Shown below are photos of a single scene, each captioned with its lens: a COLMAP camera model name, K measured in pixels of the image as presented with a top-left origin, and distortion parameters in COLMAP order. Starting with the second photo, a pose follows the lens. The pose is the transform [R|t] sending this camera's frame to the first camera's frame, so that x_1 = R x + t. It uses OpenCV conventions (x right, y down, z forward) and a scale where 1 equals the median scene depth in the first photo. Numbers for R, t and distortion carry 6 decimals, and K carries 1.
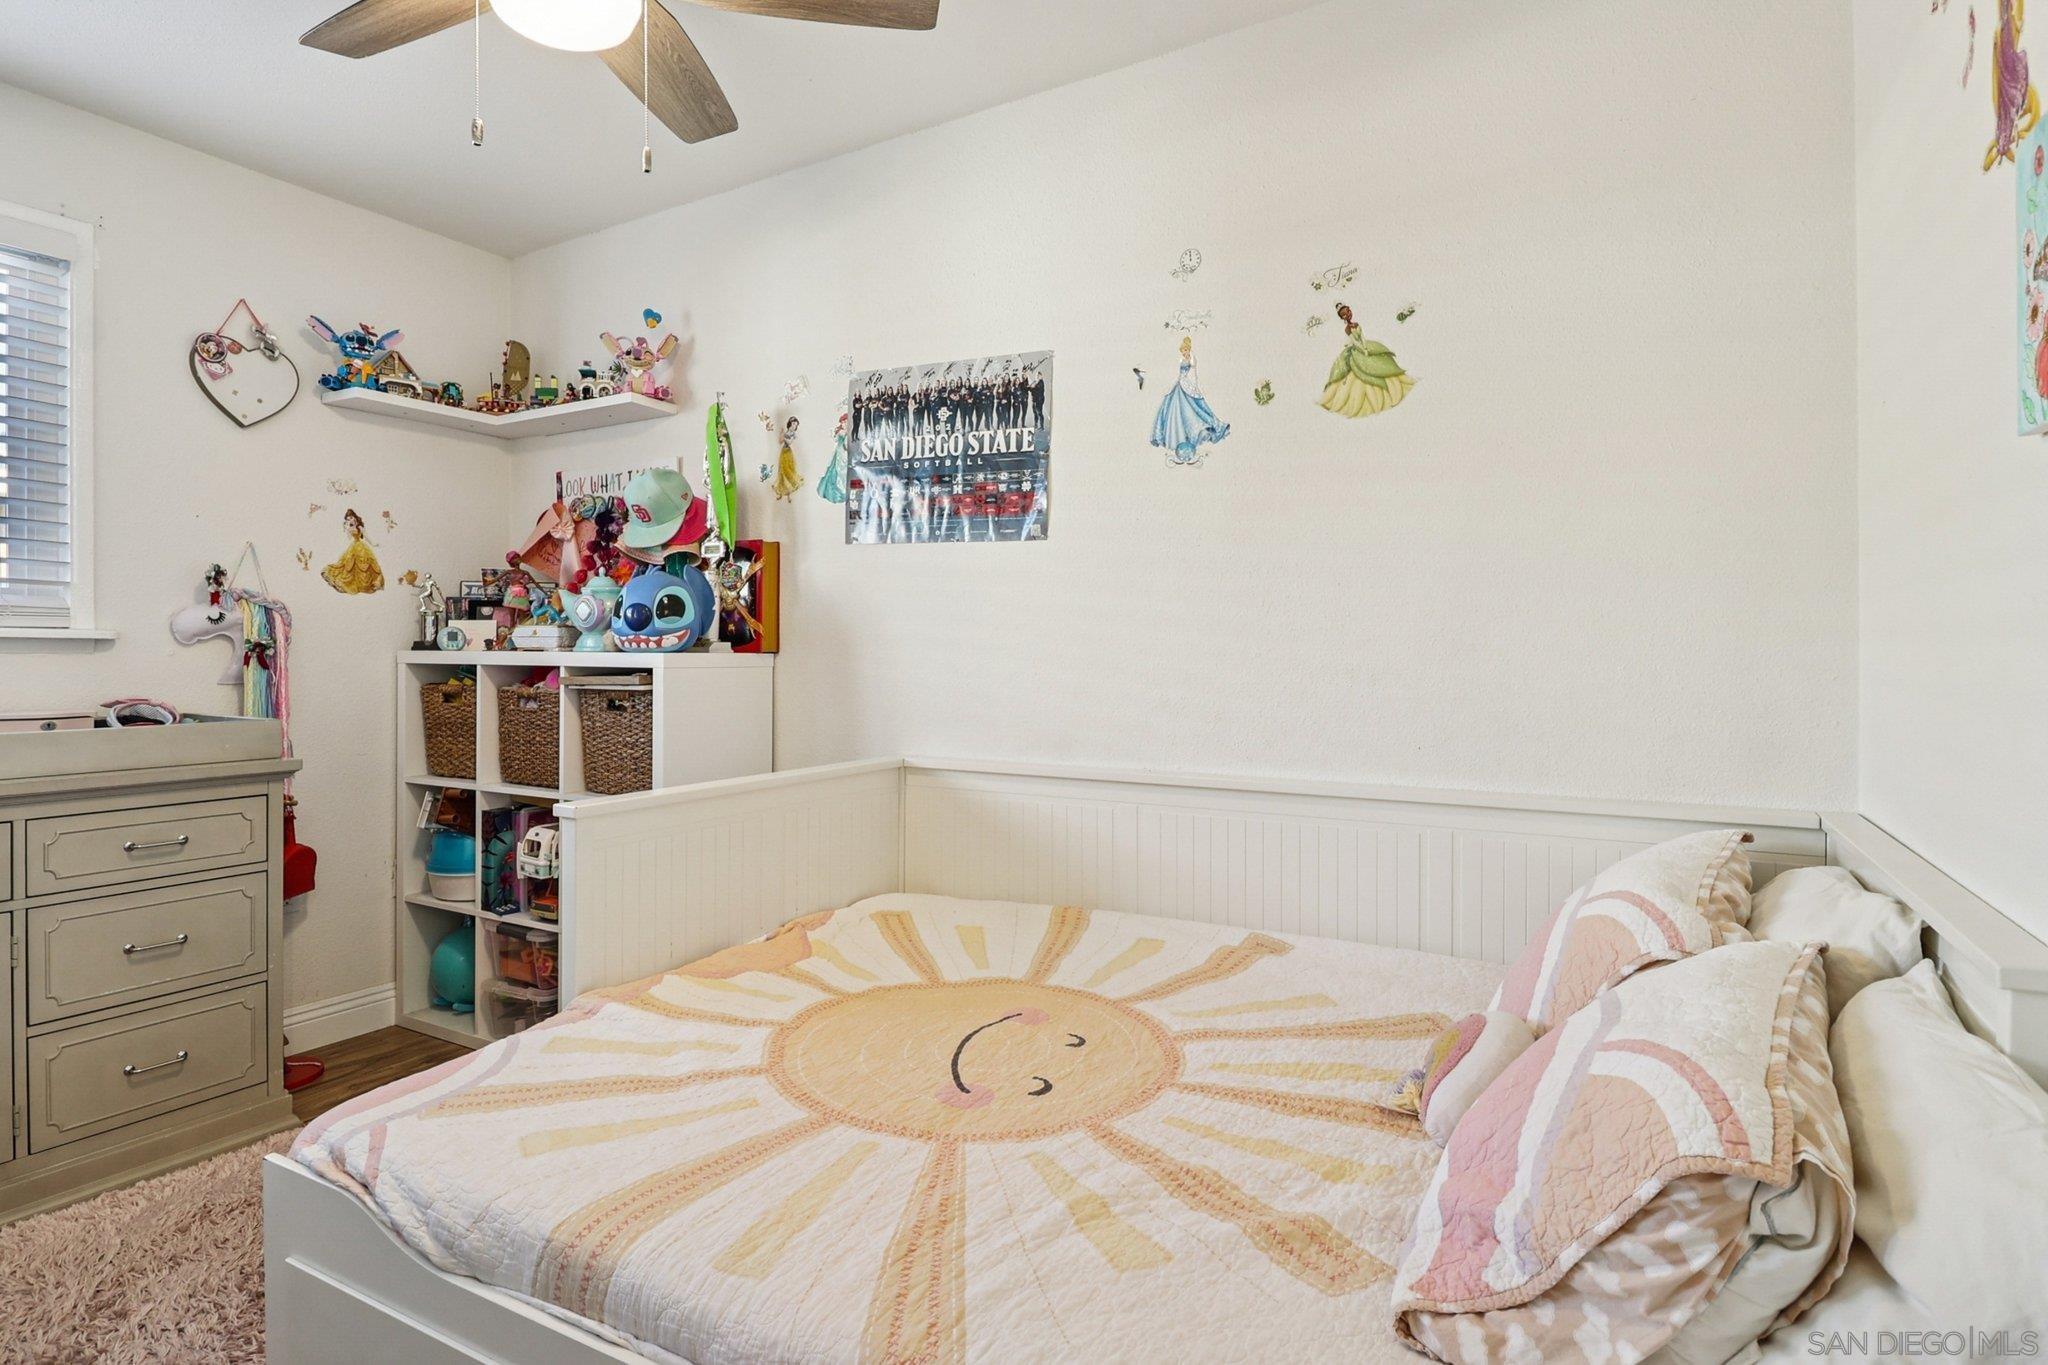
lens RADIAL K [[1082.9, 0, 1028.1], [0, 1082.9, 652.8], [0, 0, 1]] dist [0.007190, -0.015542]
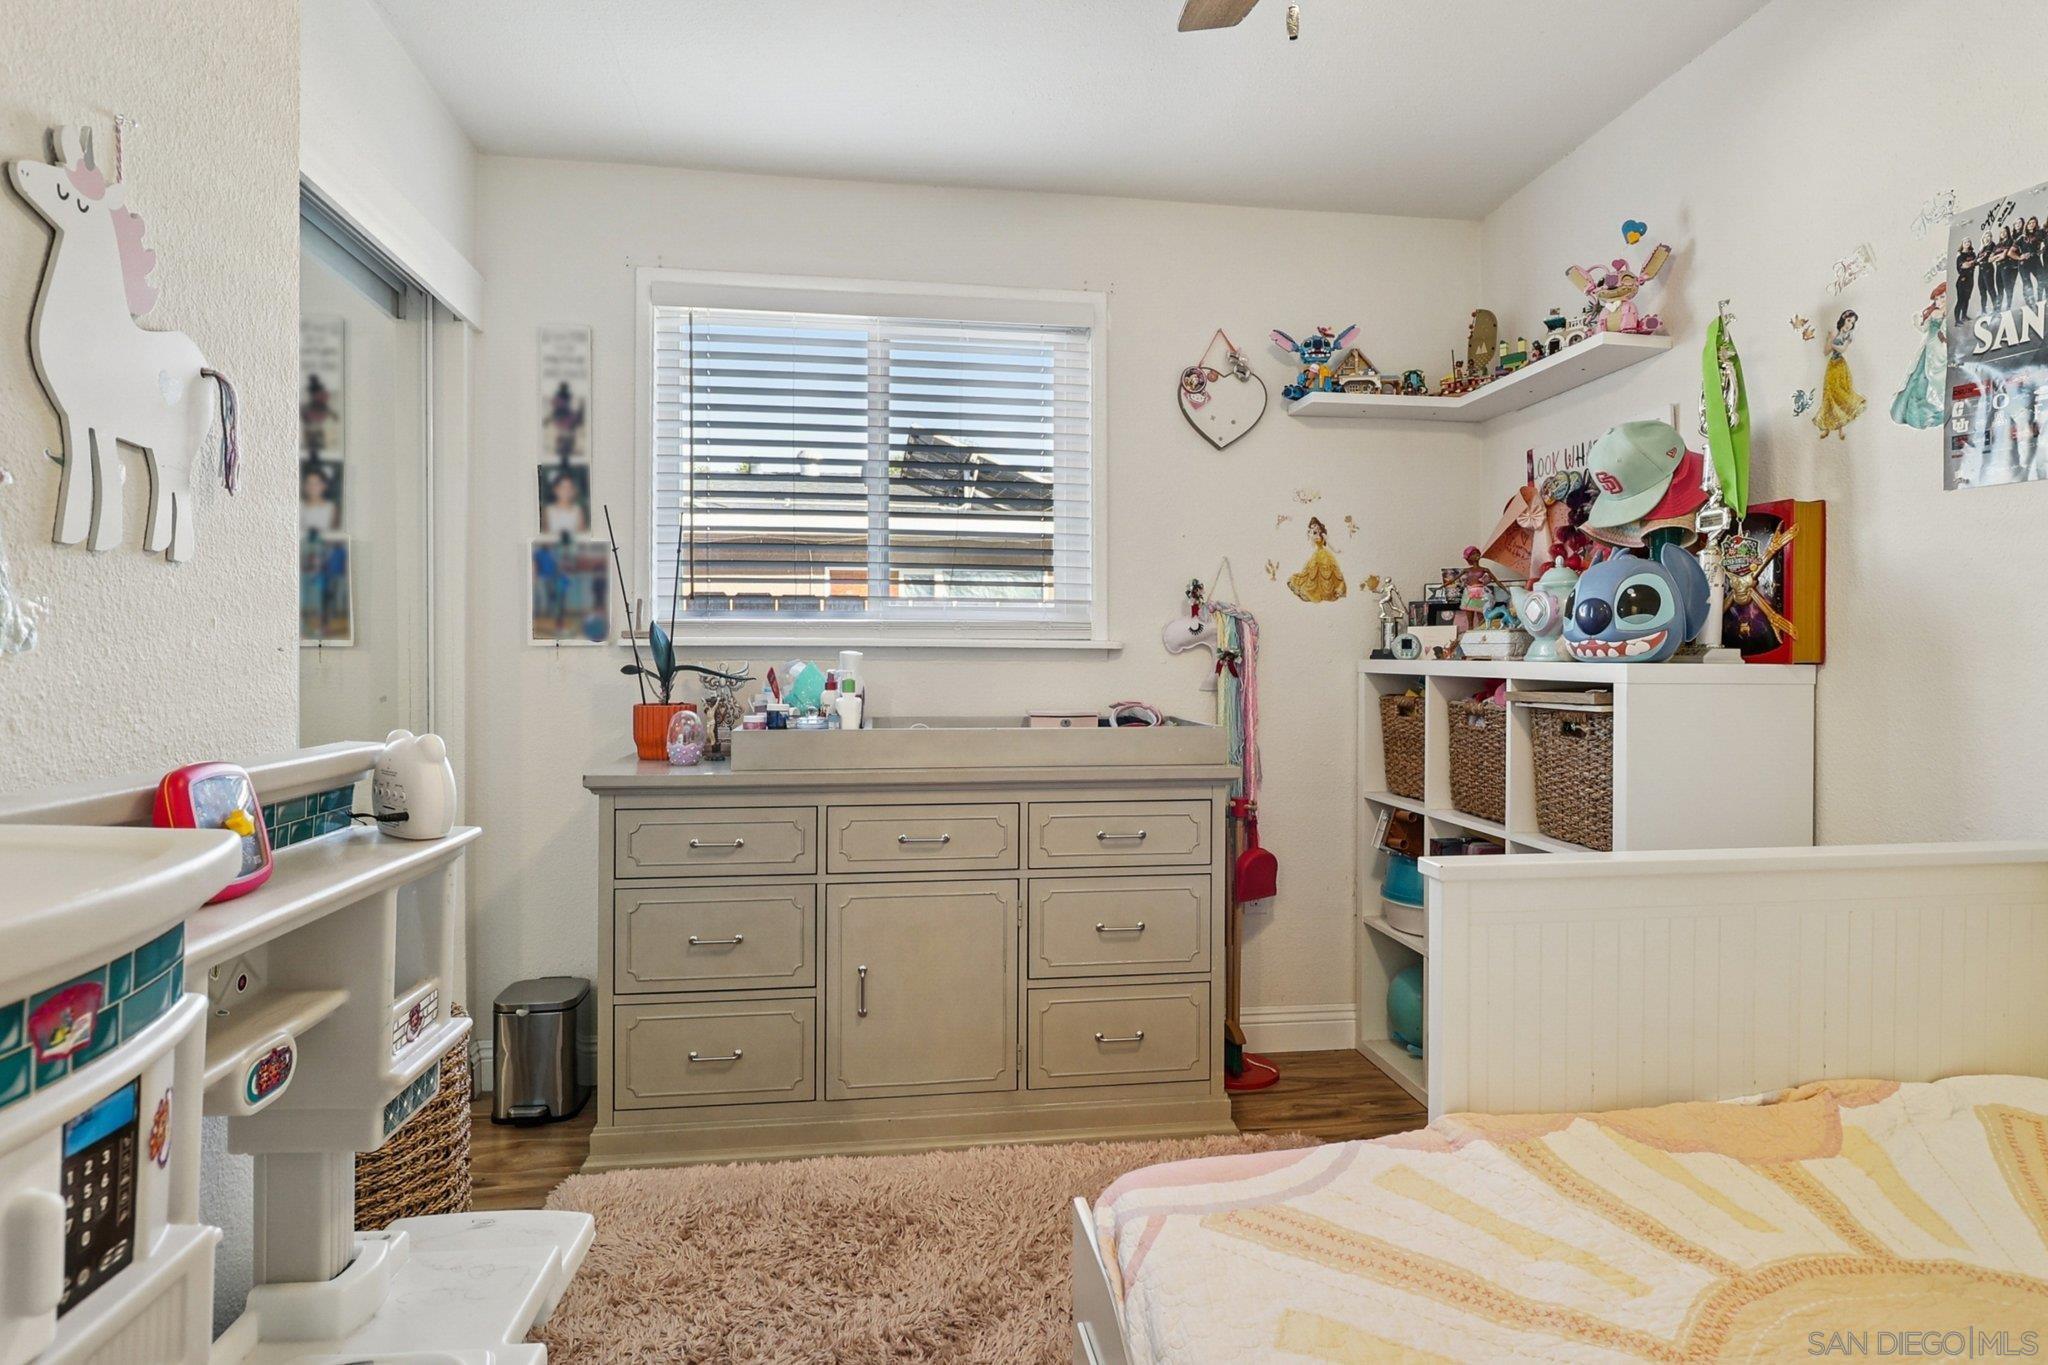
lens RADIAL K [[1082.9, 0, 1028.1], [0, 1082.9, 652.8], [0, 0, 1]] dist [0.007190, -0.015542]
pose [[0.599999, -0.002981, -0.799995, 0.012474], [-0.003138, 0.999977, -0.006079, -0.001213], [0.799994, 0.006157, 0.599976, 0.202499]]
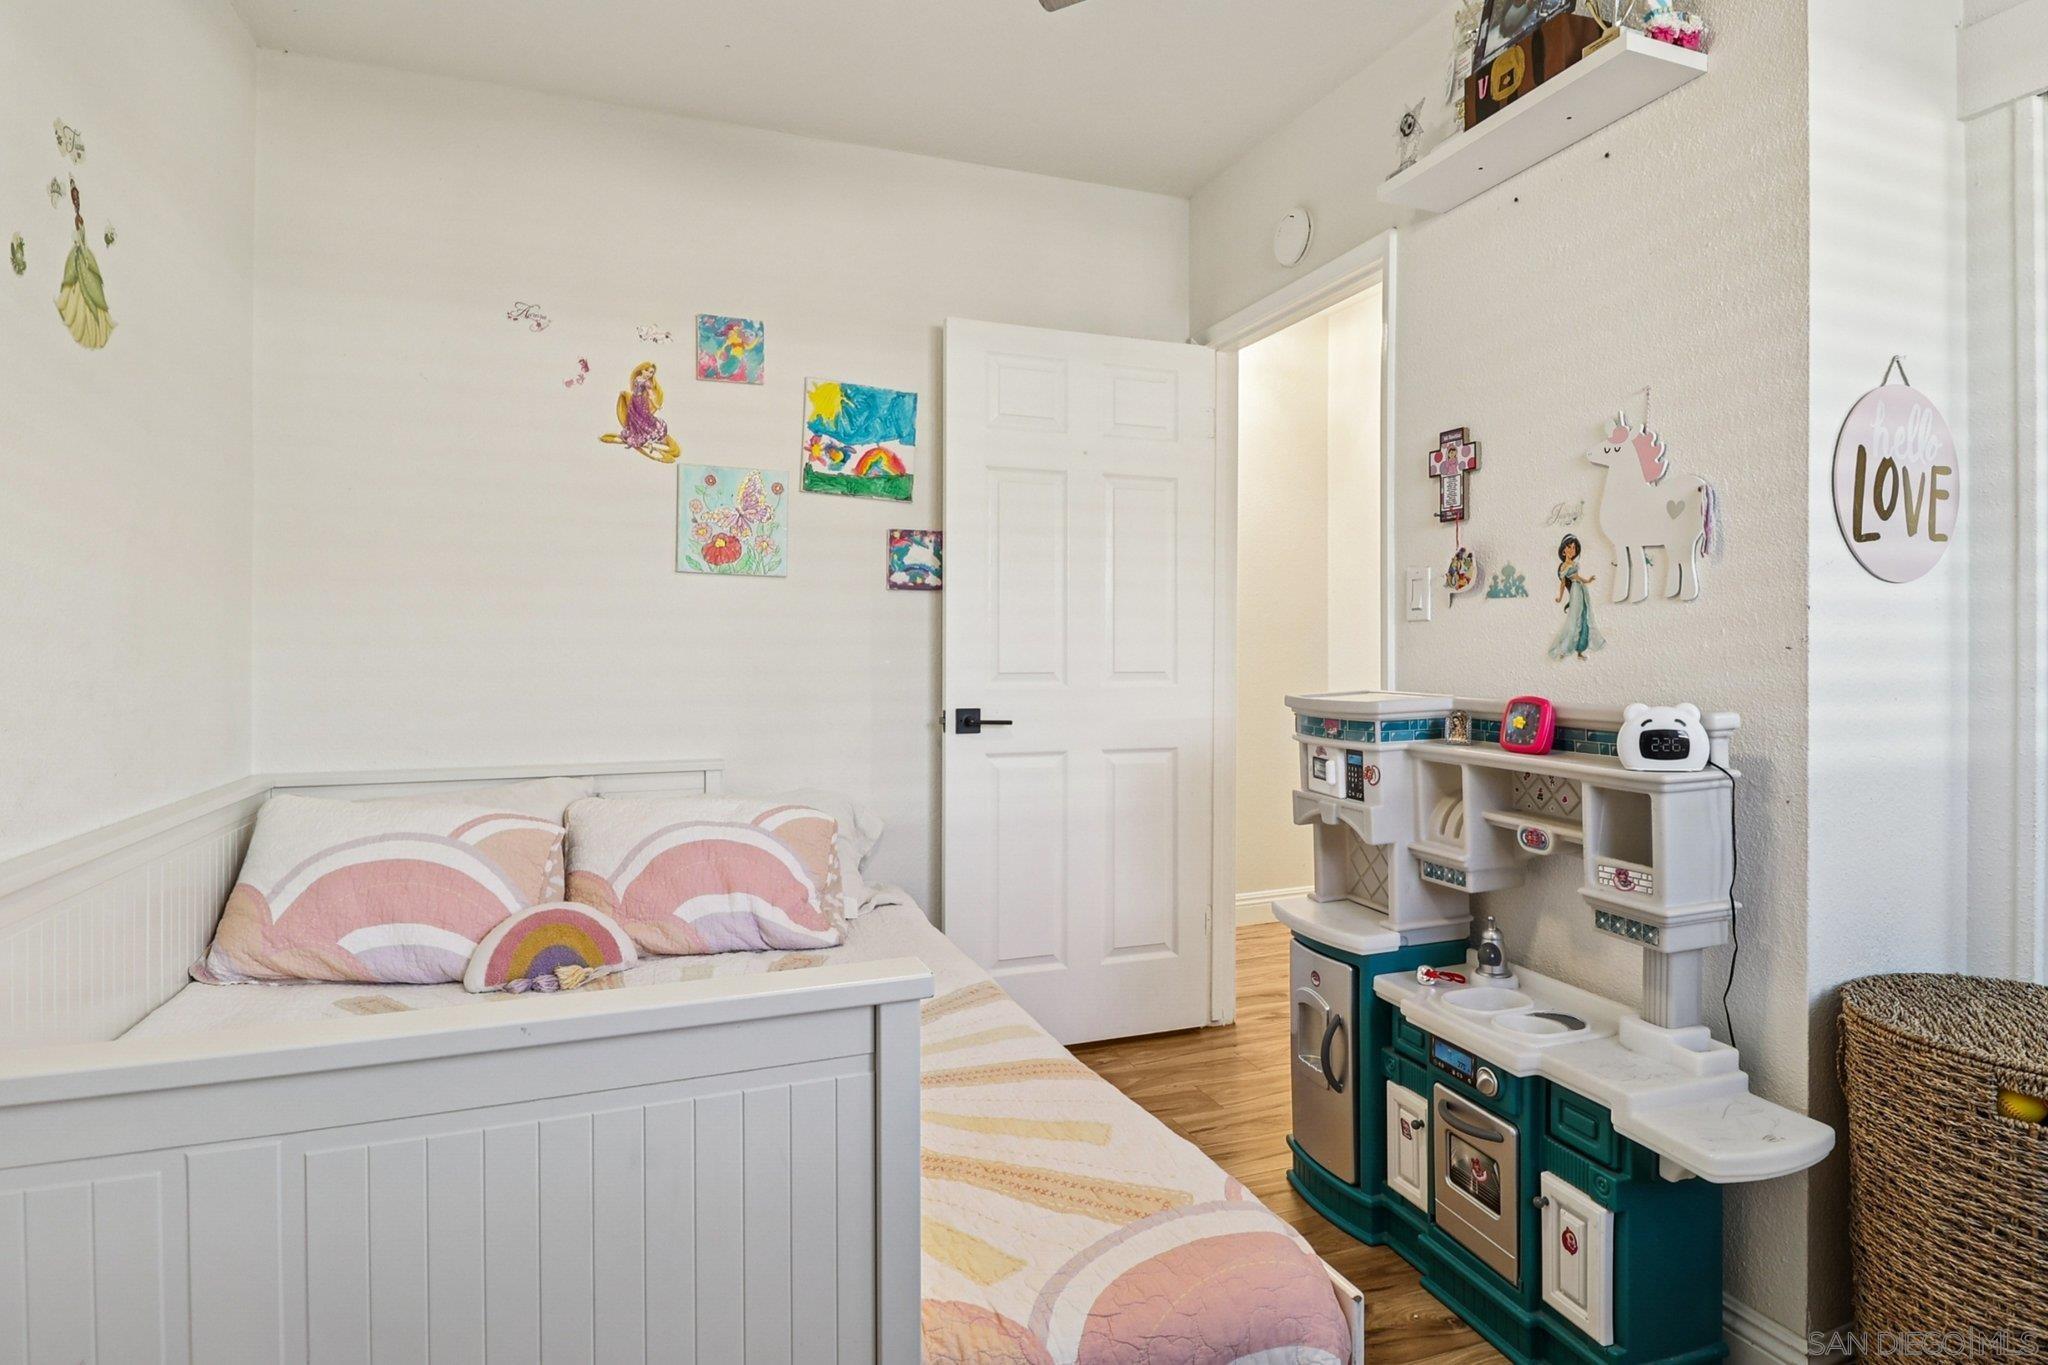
lens RADIAL K [[1082.9, 0, 1028.1], [0, 1082.9, 652.8], [0, 0, 1]] dist [0.007190, -0.015542]
pose [[-0.761935, -0.004886, 0.647636, -0.558409], [0.001805, 0.999952, 0.009668, -0.007969], [-0.647651, 0.008535, -0.761889, 0.939137]]
